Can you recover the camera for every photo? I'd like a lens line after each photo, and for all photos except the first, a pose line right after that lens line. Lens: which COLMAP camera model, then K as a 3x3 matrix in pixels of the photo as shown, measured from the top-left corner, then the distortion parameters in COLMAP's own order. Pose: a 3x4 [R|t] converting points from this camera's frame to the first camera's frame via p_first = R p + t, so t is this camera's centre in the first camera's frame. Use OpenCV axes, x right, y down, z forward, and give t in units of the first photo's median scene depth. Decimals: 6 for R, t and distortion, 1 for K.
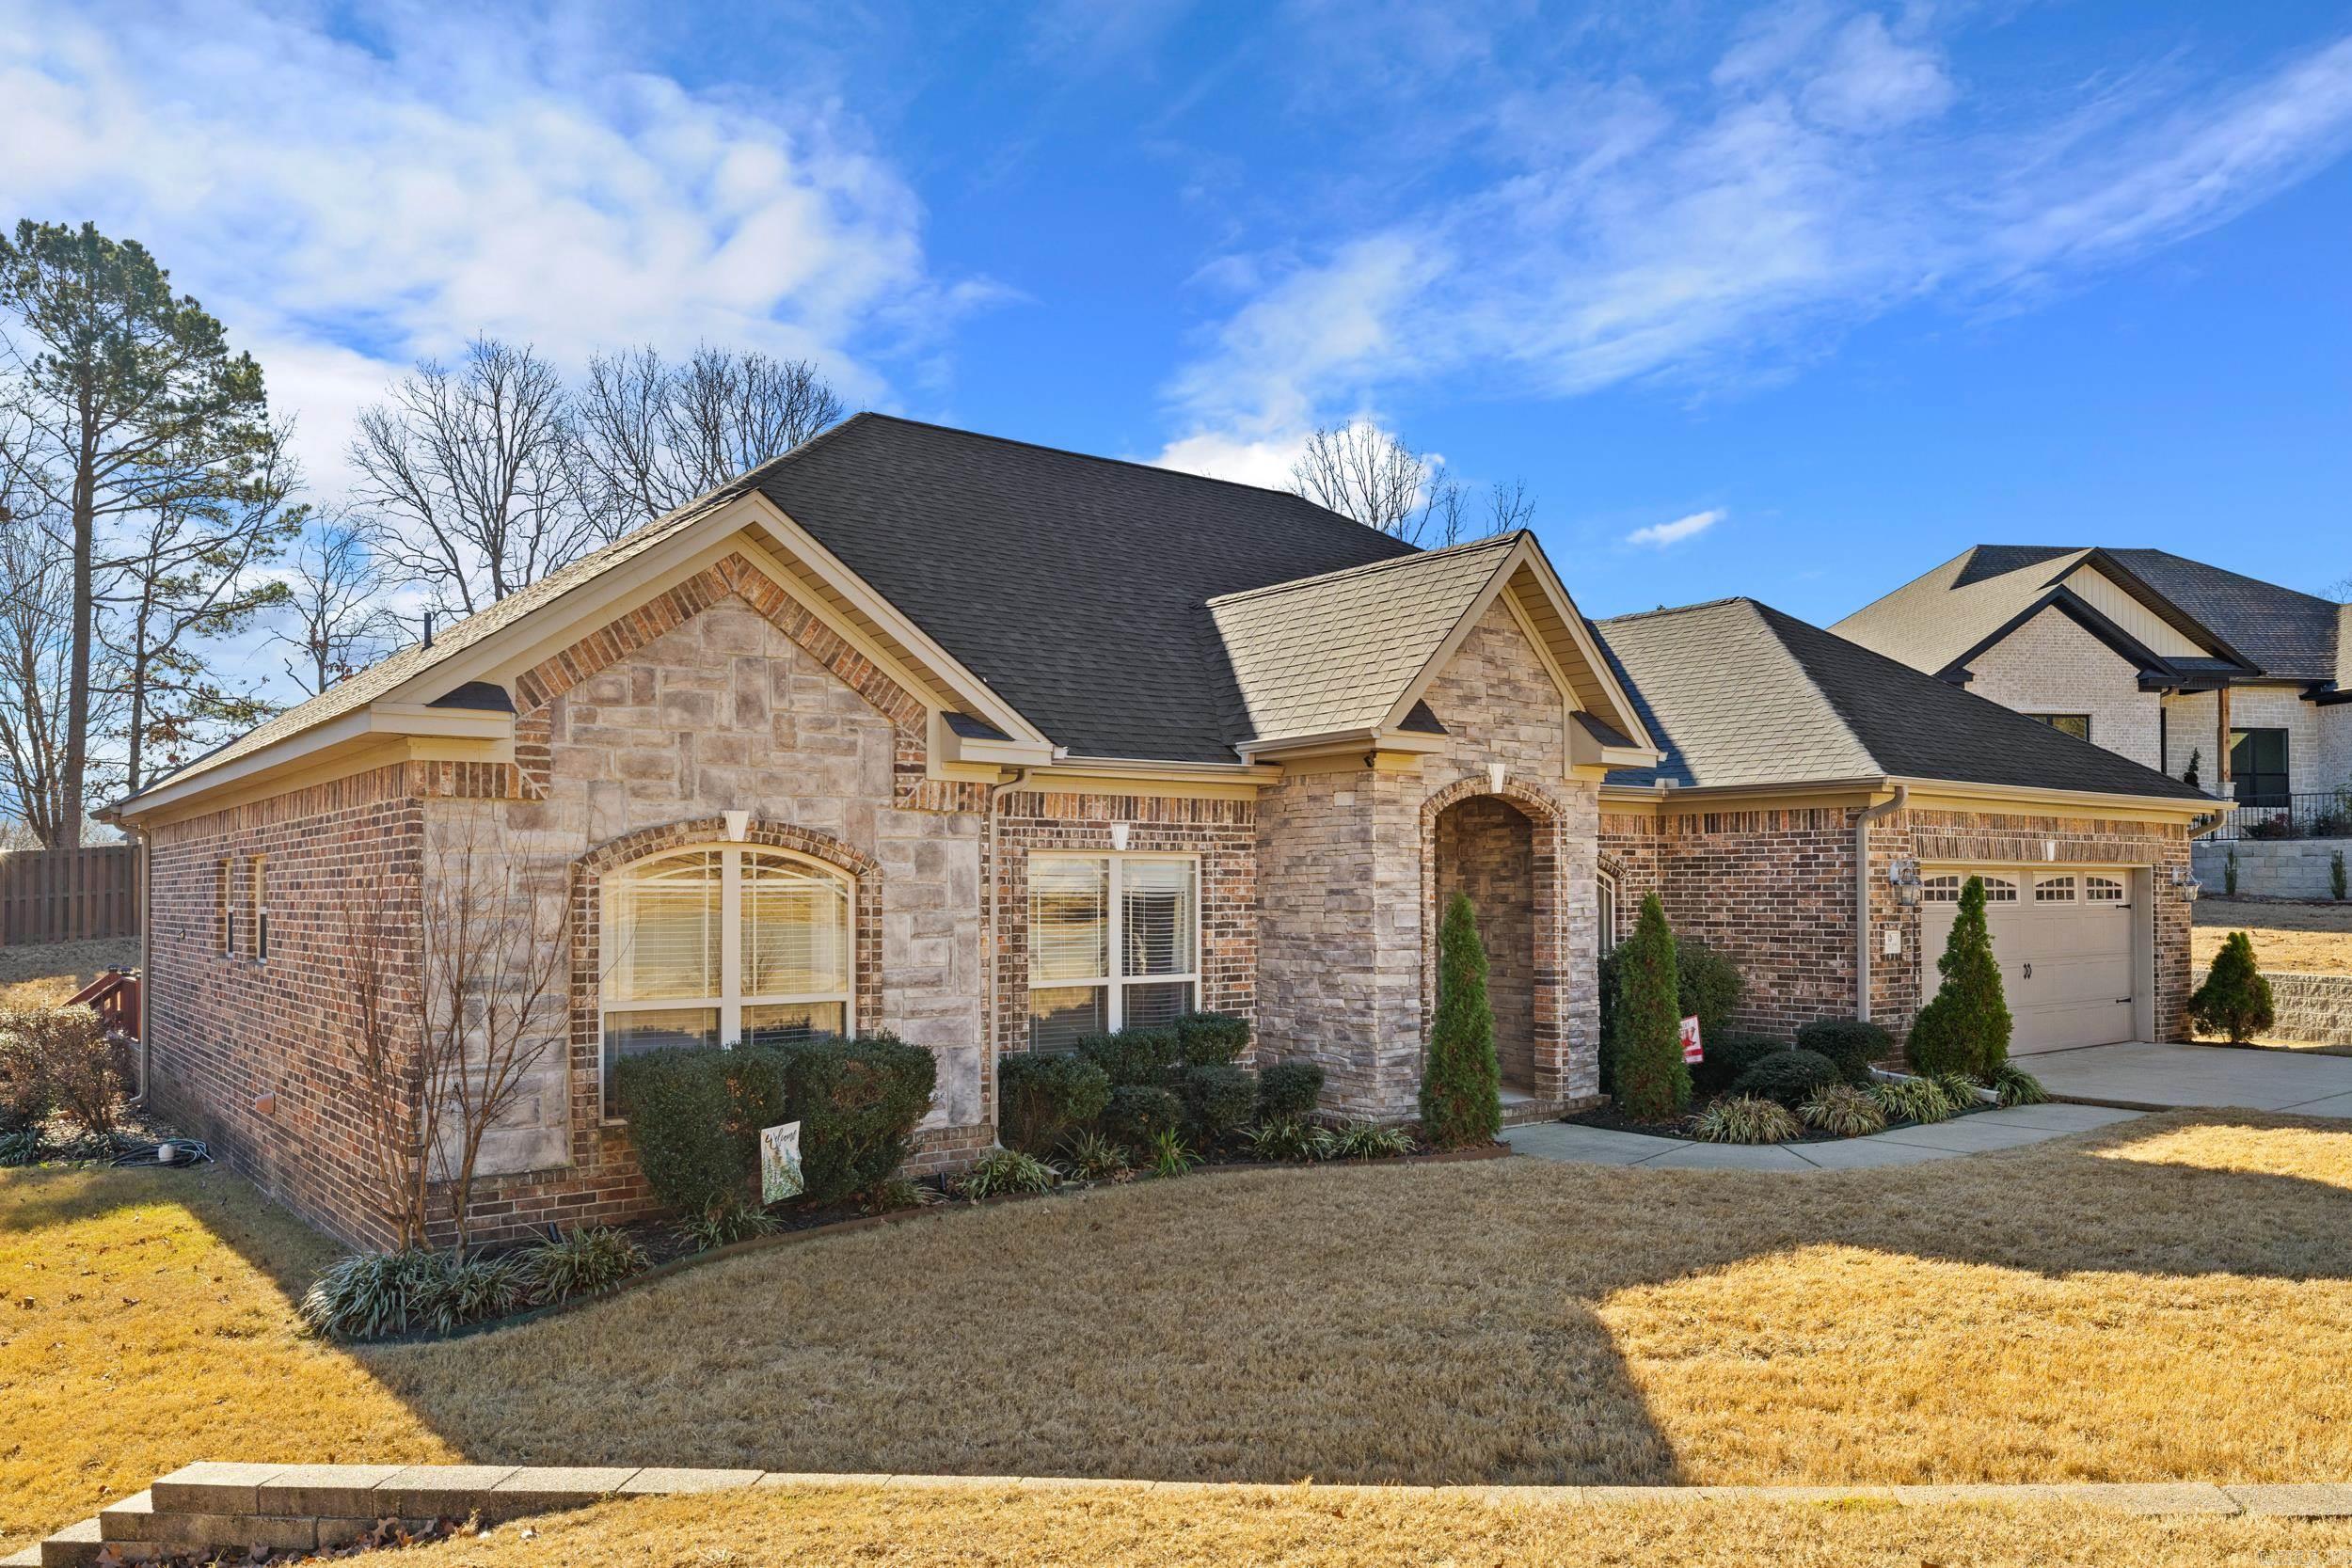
lens RADIAL K [[1661.8, 0, 1167.8], [0, 1661.8, 857.2], [0, 0, 1]] dist [-0.011936, 0.002984]
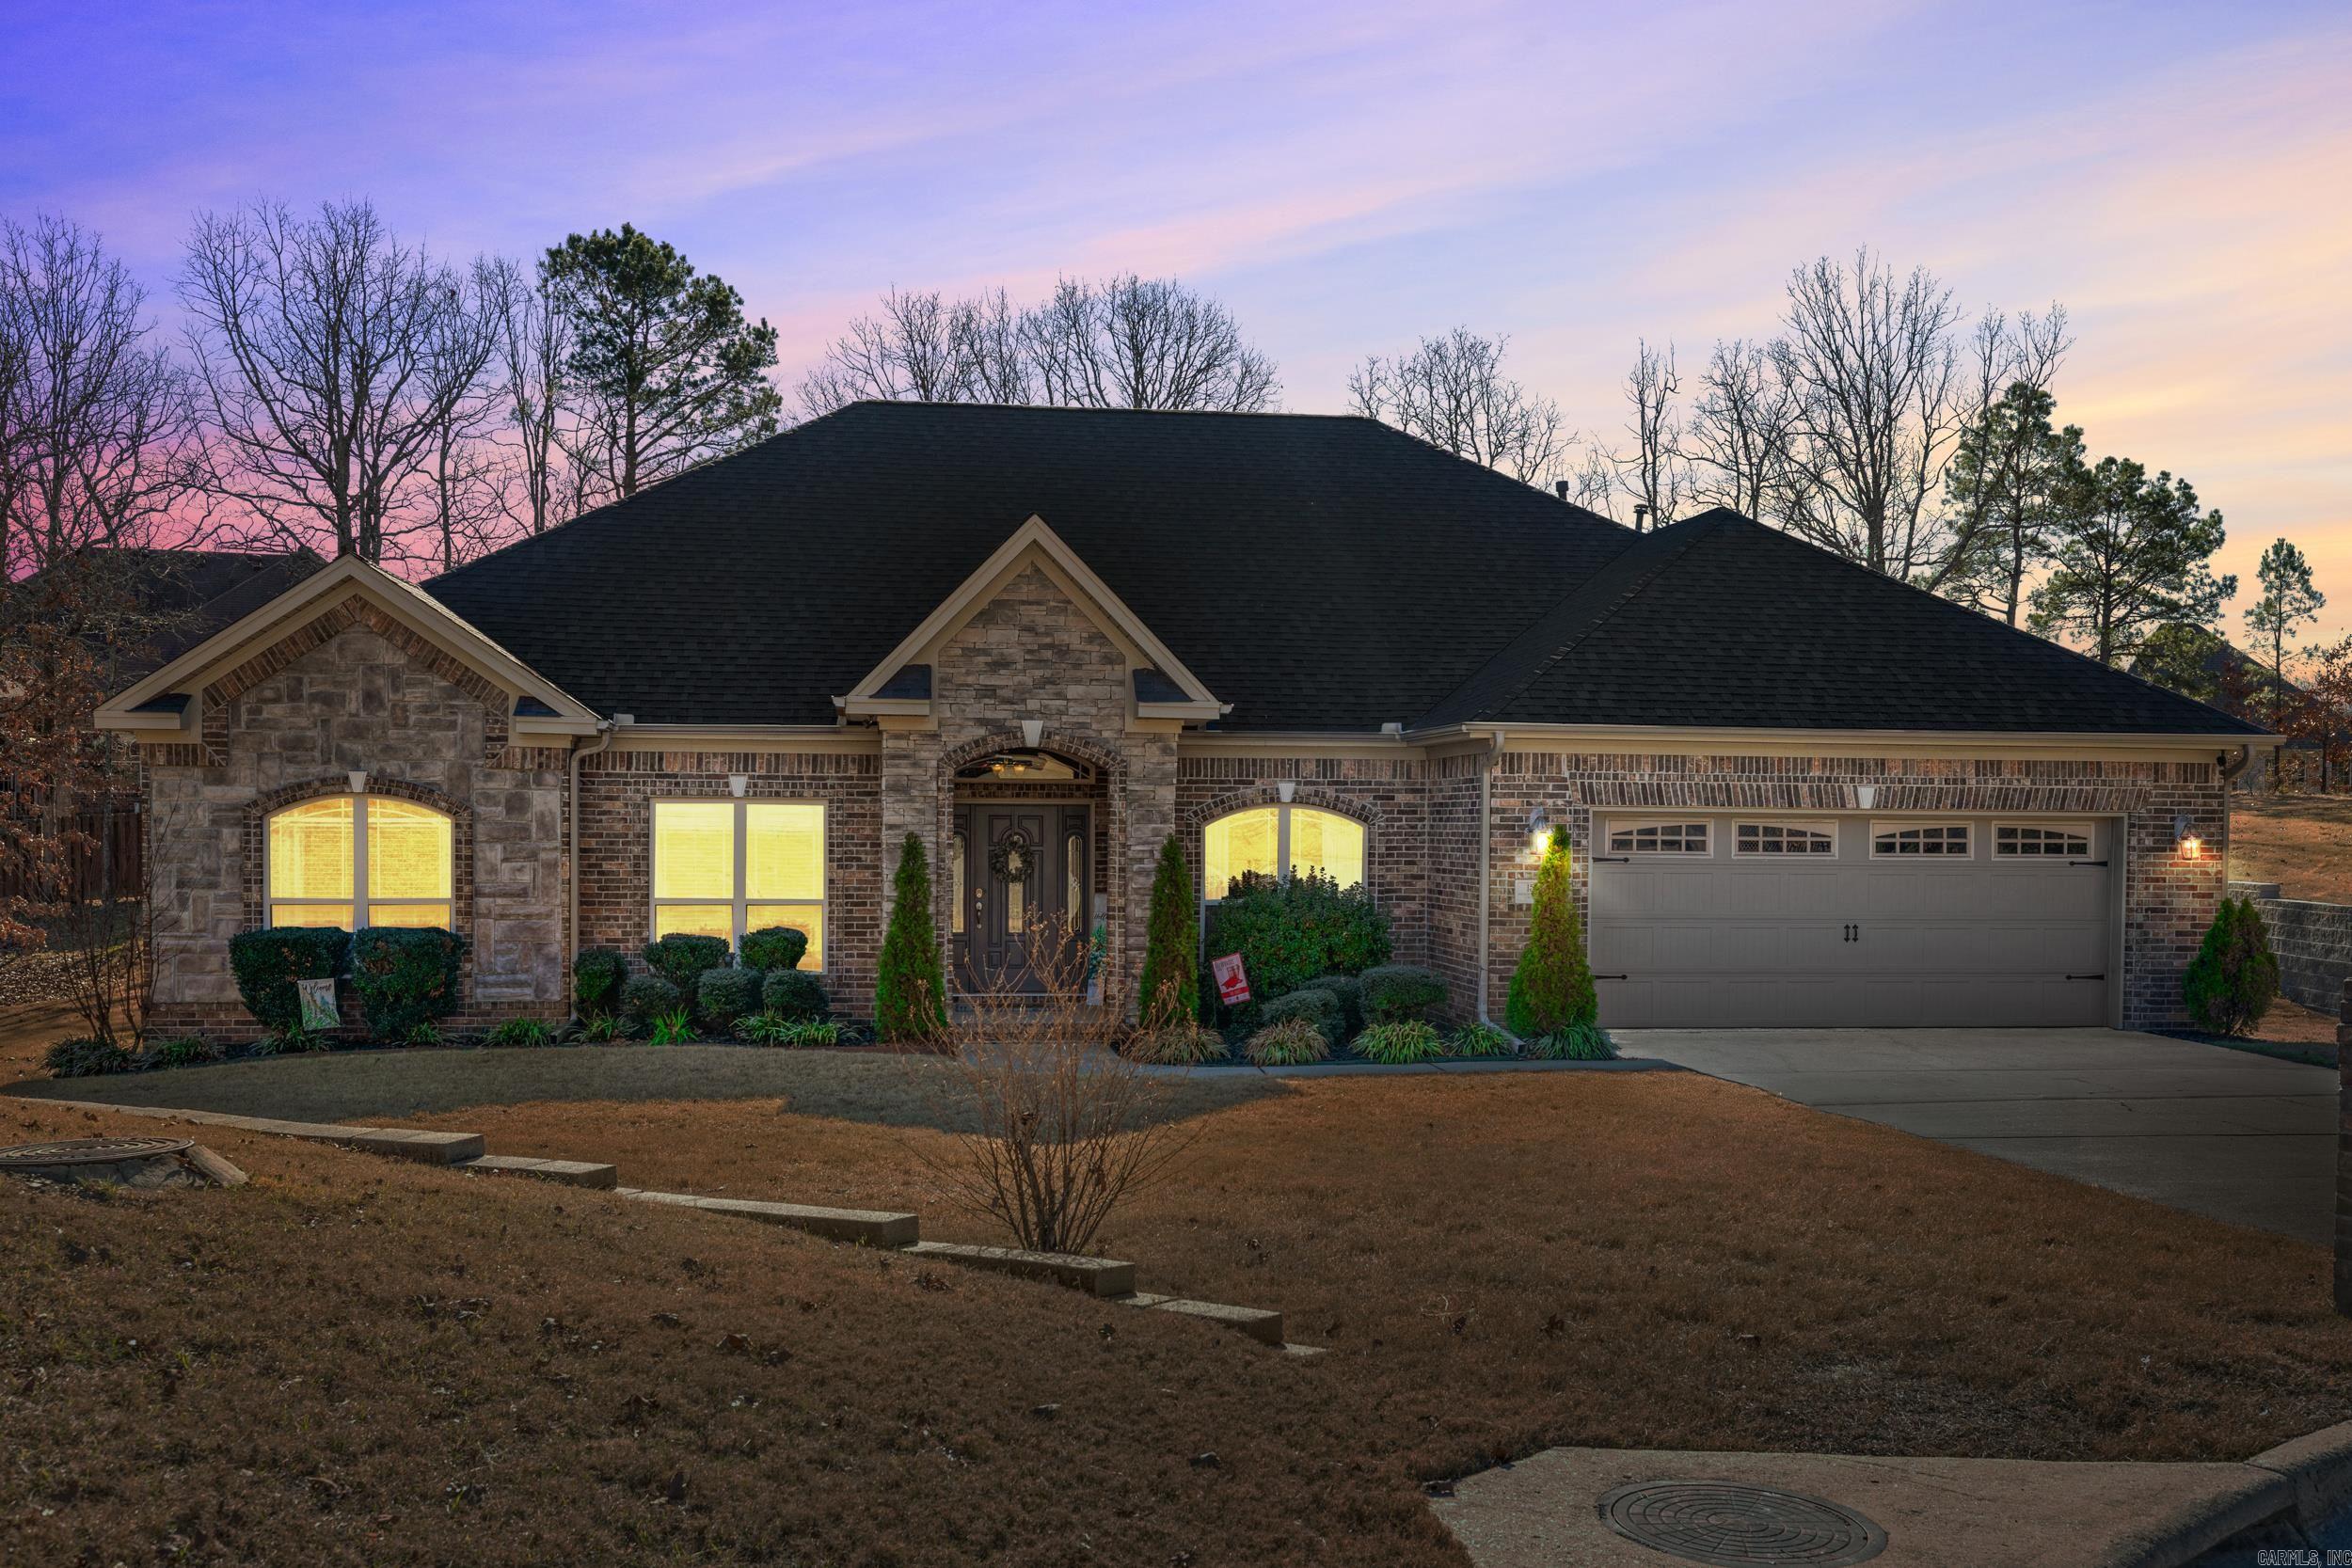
lens RADIAL K [[2151.0, 0, 1183.3], [0, 2151.0, 878.2], [0, 0, 1]] dist [-0.008847, 0.000000]
pose [[0.867811, 0.022153, -0.496400, 1.065551], [-0.000951, 0.999078, 0.042923, -0.012781], [0.496893, -0.036777, 0.867032, -0.232886]]
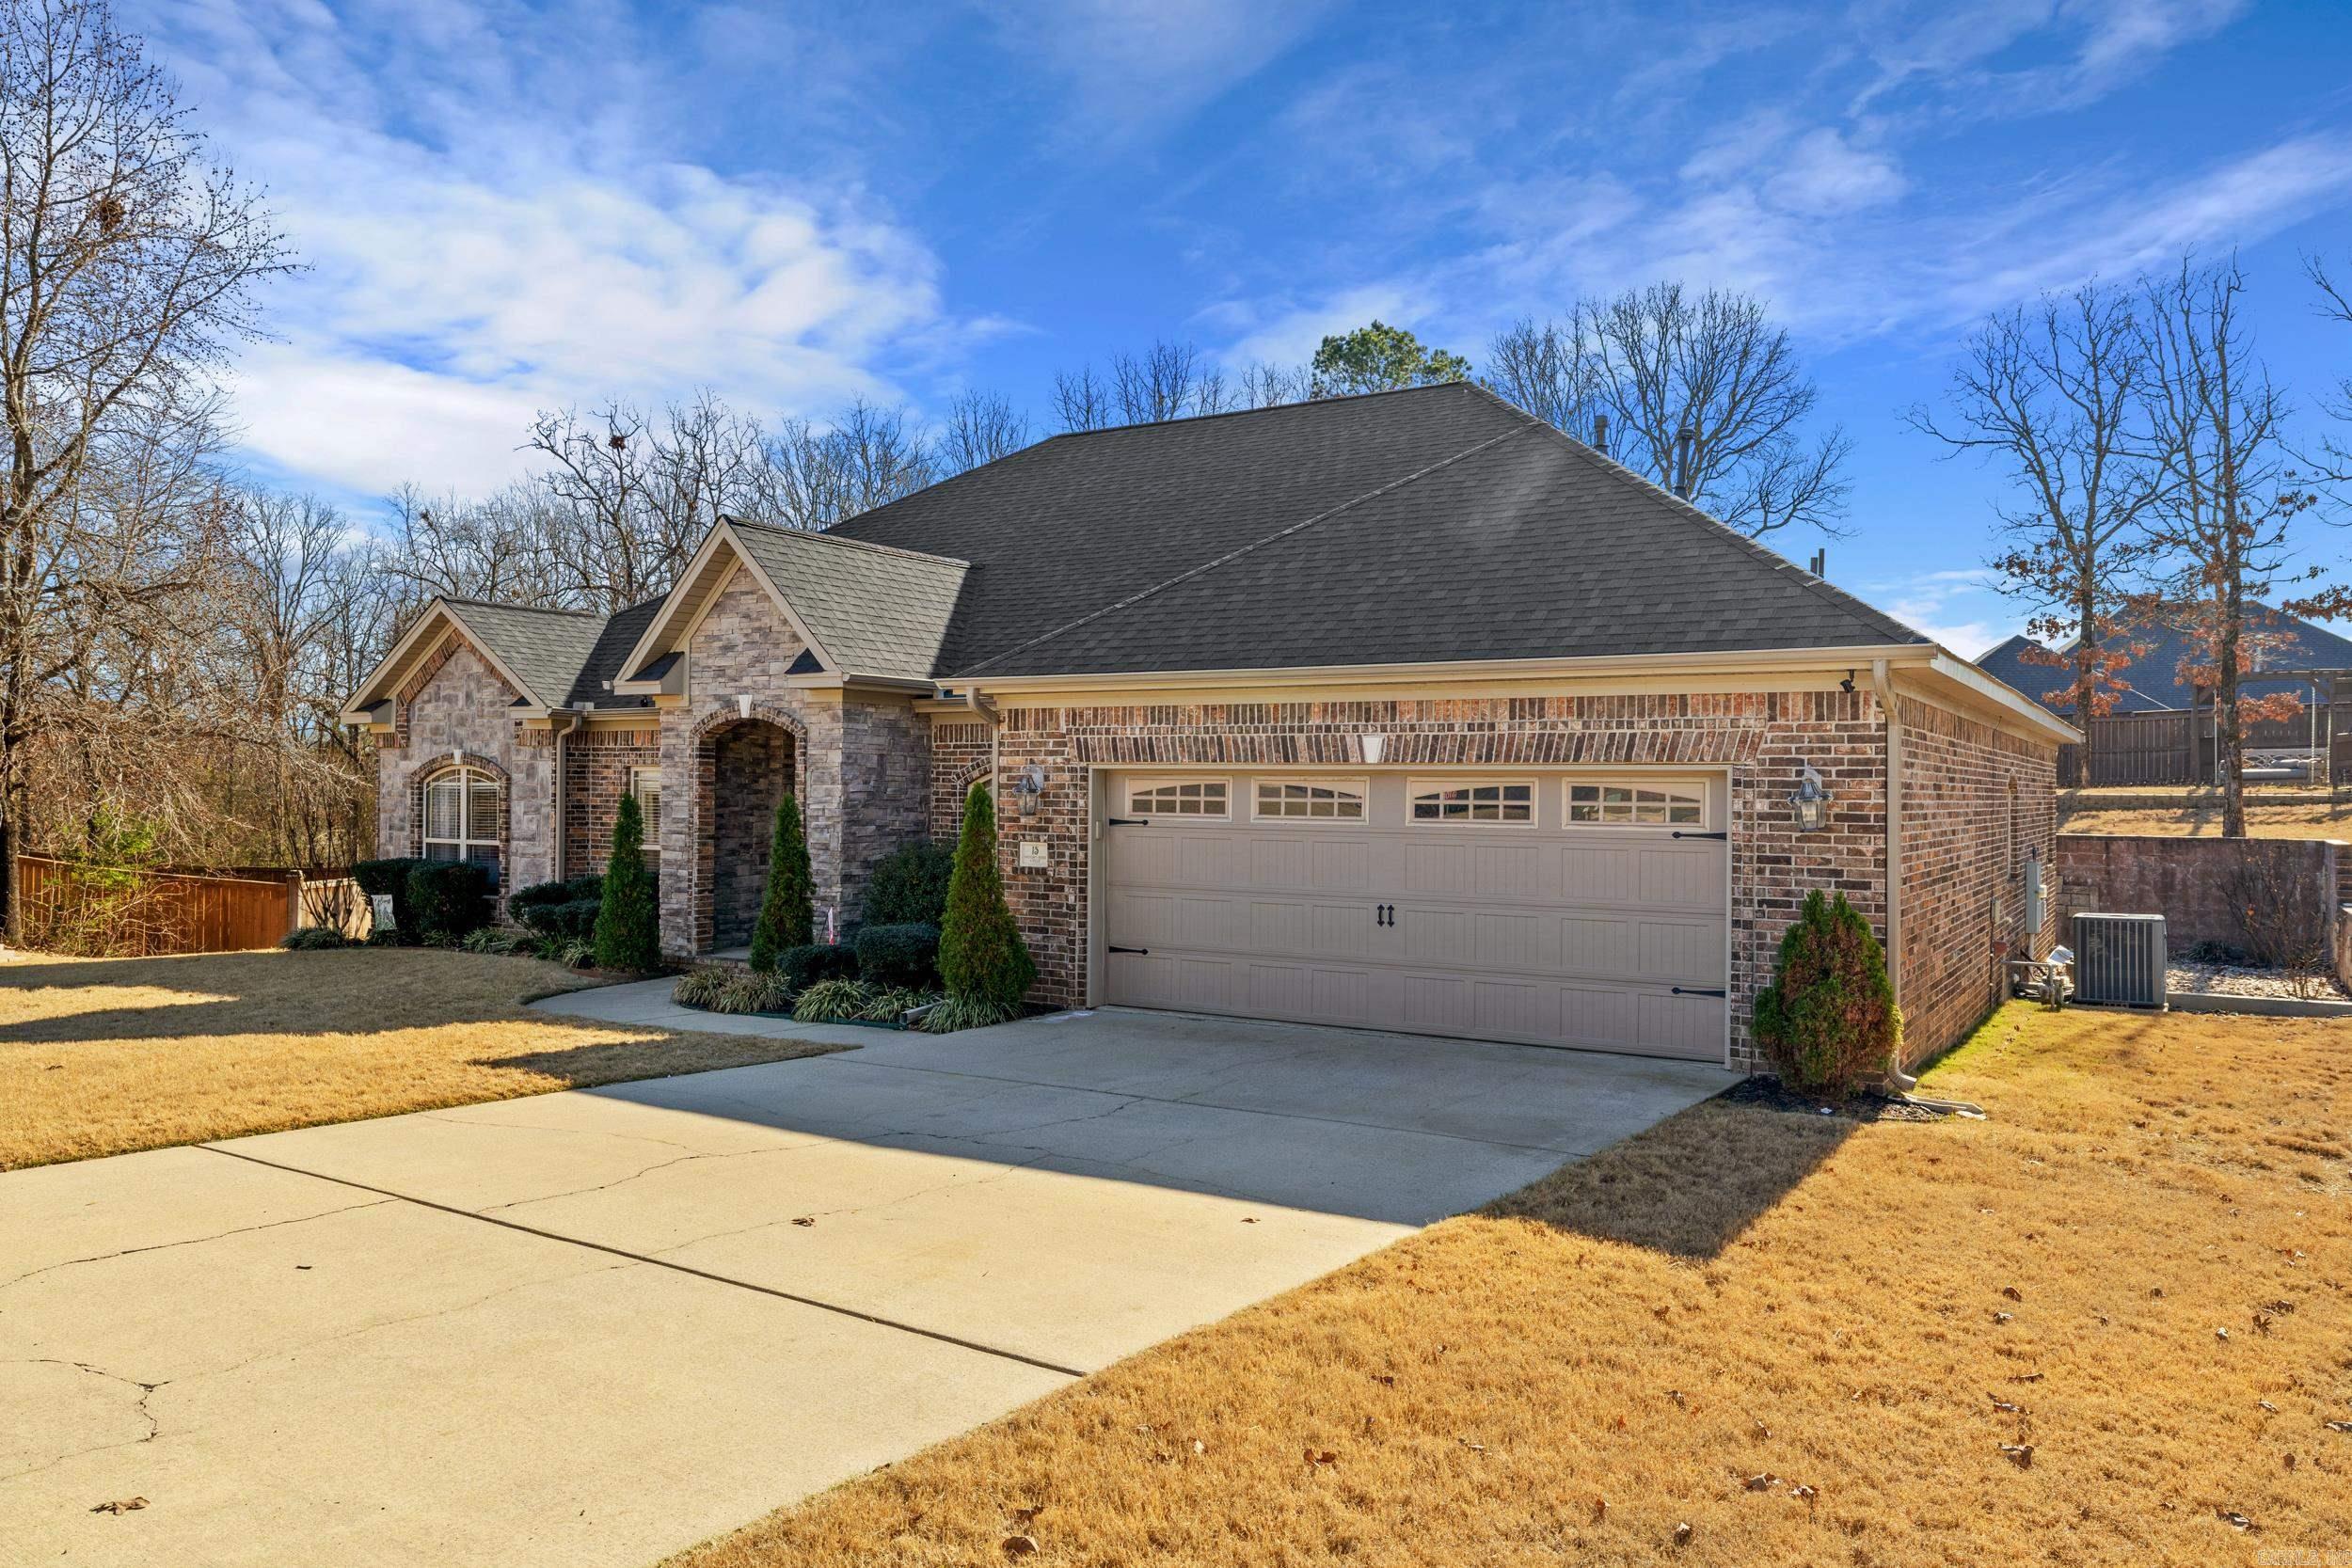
lens RADIAL K [[1661.8, 0, 1158.9], [0, 1661.8, 779.7], [0, 0, 1]] dist [-0.011936, 0.002984]
pose [[0.337448, -0.001503, -0.941343, 1.600580], [0.006661, 0.999978, 0.000791, 0.011353], [0.941321, -0.006537, 0.337451, 0.908052]]
